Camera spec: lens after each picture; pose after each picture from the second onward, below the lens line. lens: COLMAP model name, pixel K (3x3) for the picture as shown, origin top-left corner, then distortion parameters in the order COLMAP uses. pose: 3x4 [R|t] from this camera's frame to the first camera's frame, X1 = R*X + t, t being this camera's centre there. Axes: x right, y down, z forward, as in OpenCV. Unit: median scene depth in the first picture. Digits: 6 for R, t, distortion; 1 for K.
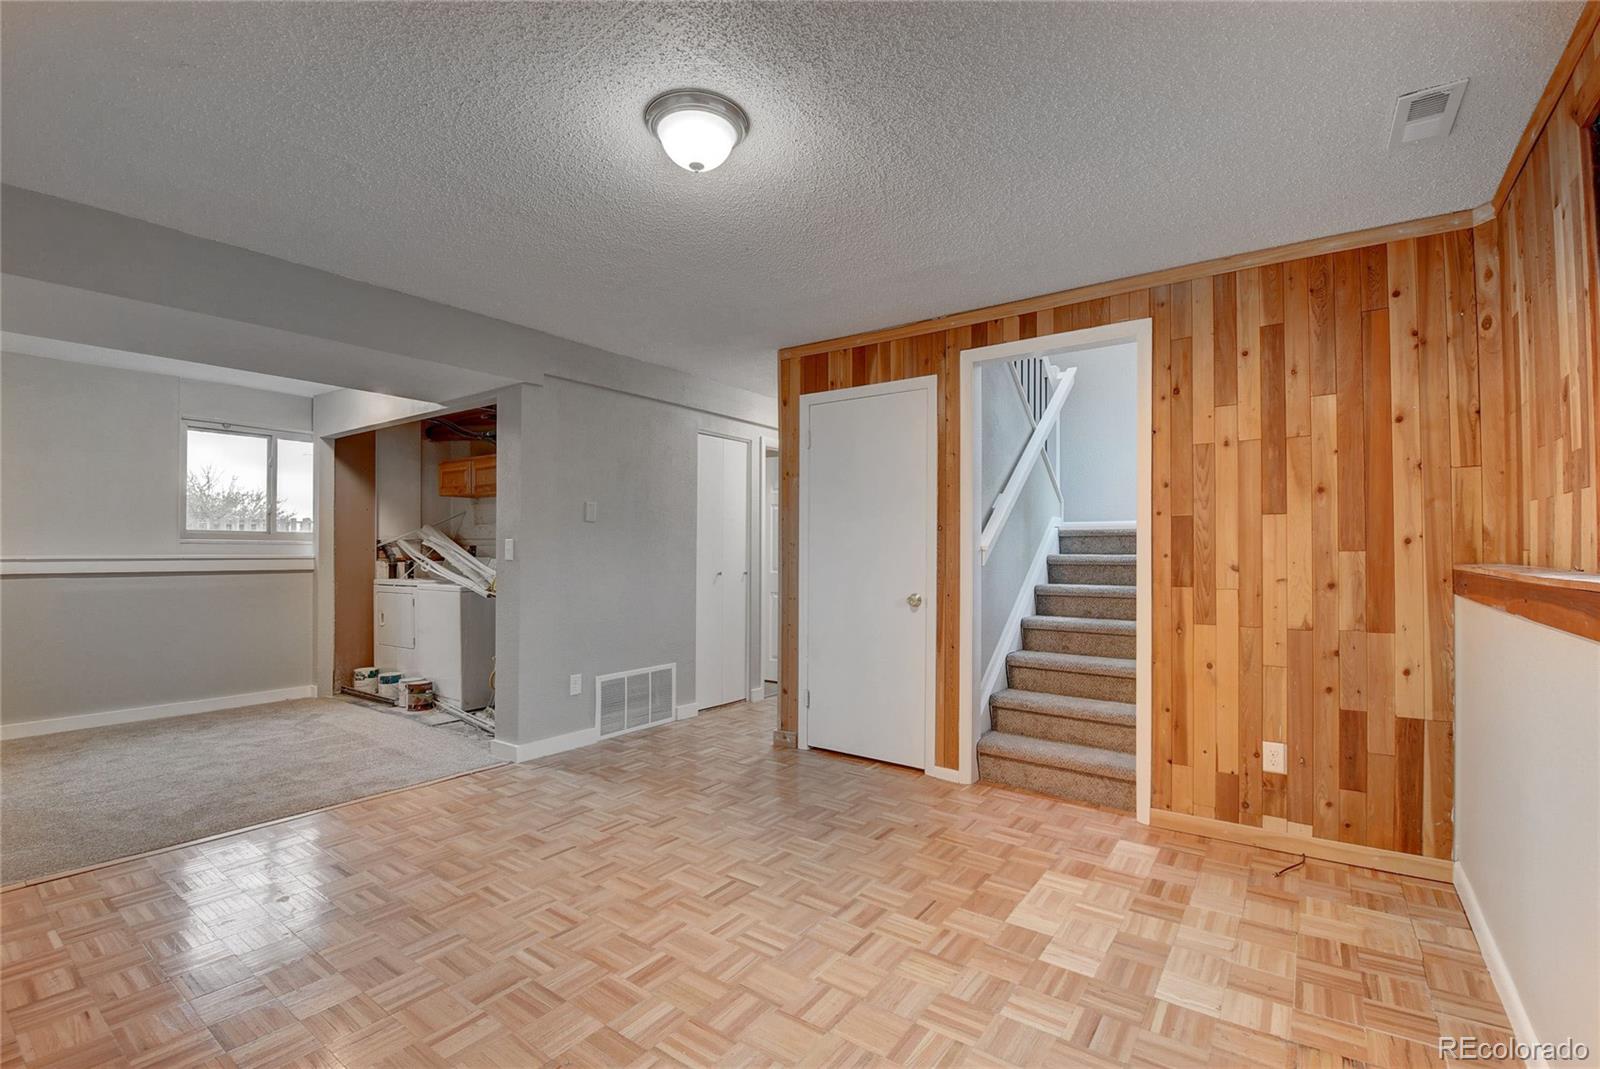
lens RADIAL K [[711.4, 0, 805.3], [0, 711.4, 537.4], [0, 0, 1]] dist [-0.028648, -0.002242]
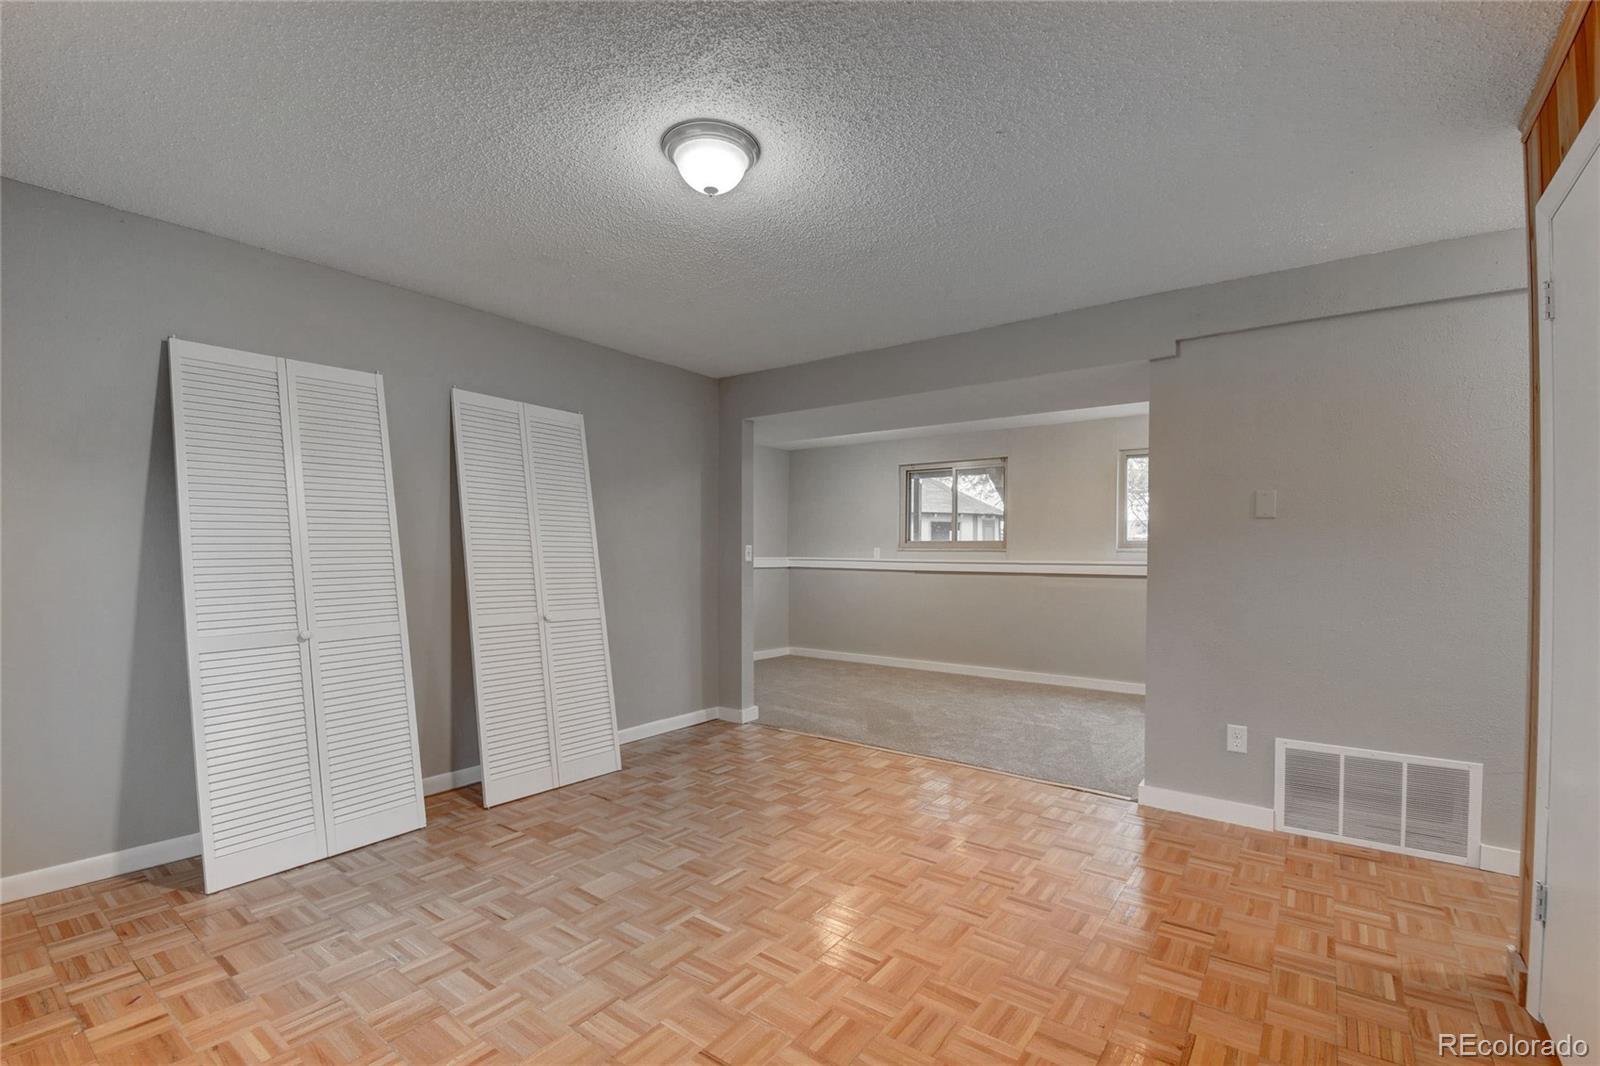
lens RADIAL K [[708.2, 0, 799.1], [0, 708.2, 546.5], [0, 0, 1]] dist [-0.015562, -0.001377]
pose [[-0.030462, -0.011533, -0.999469, 0.492090], [0.009302, 0.999887, -0.011822, 0.011759], [0.999493, -0.009657, -0.030351, 0.644983]]
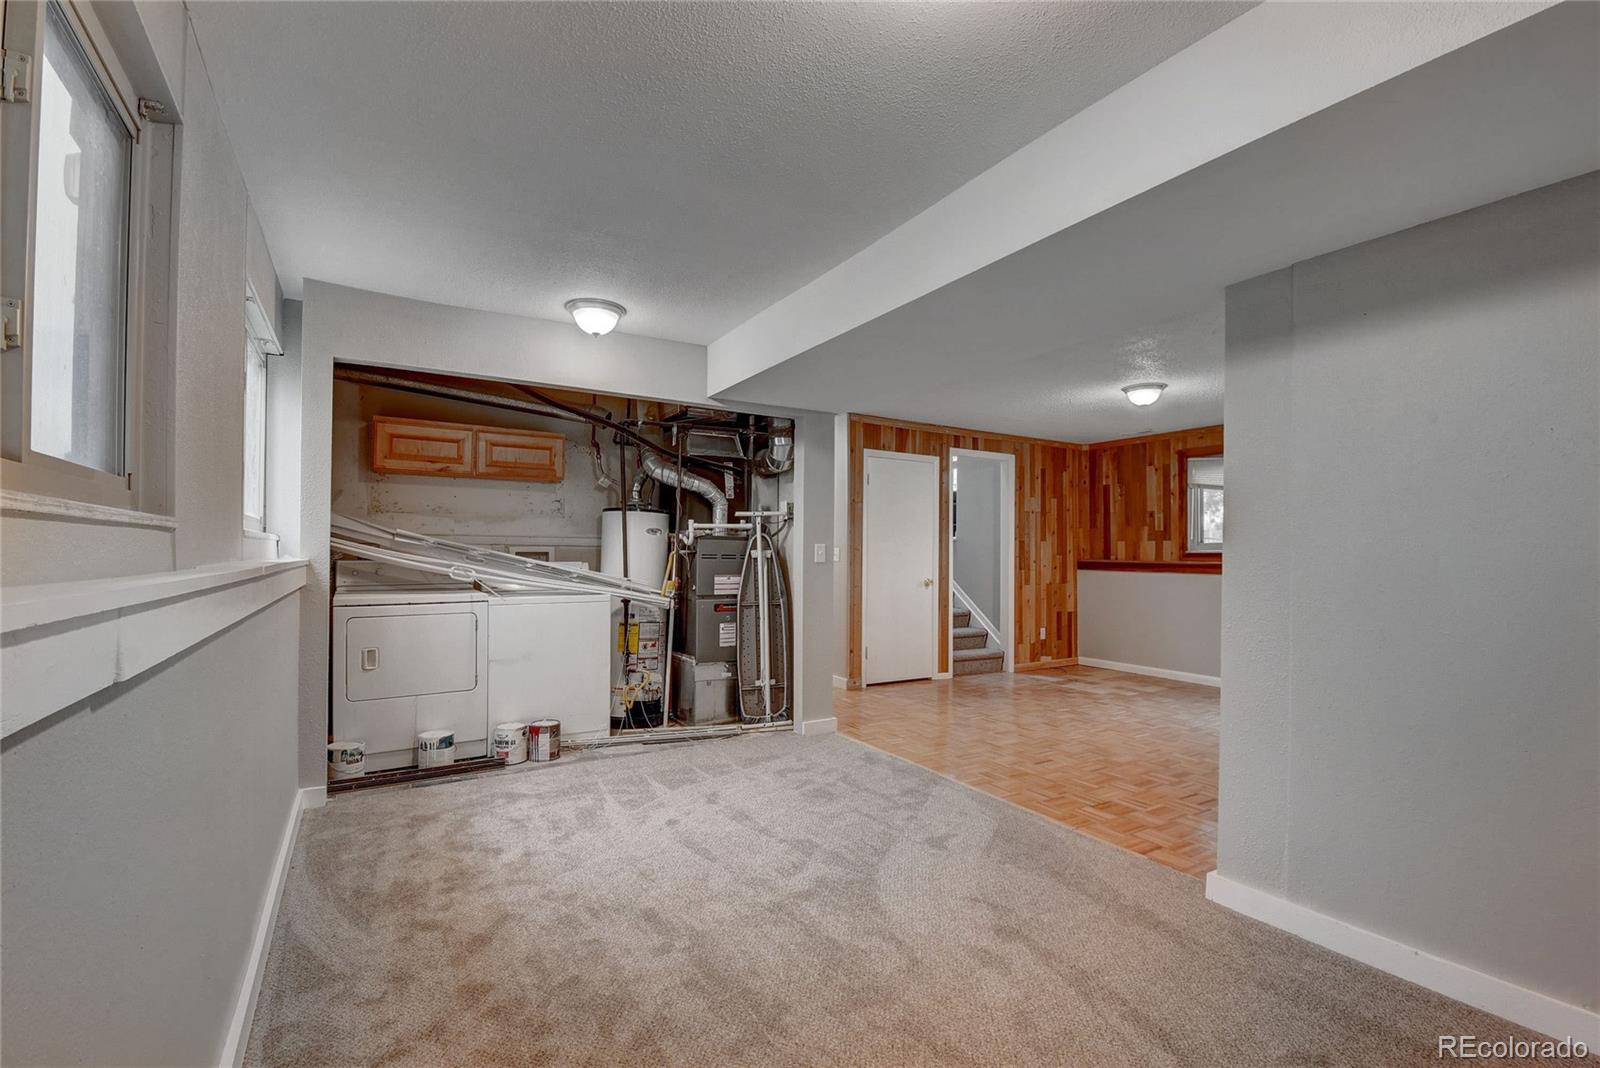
lens RADIAL K [[708.2, 0, 801.8], [0, 708.2, 541.4], [0, 0, 1]] dist [-0.015562, -0.001377]
pose [[0.371676, 0.022472, 0.928091, -1.608086], [-0.018217, 0.999691, -0.016910, 0.022692], [-0.928184, -0.010622, 0.371970, 0.647520]]
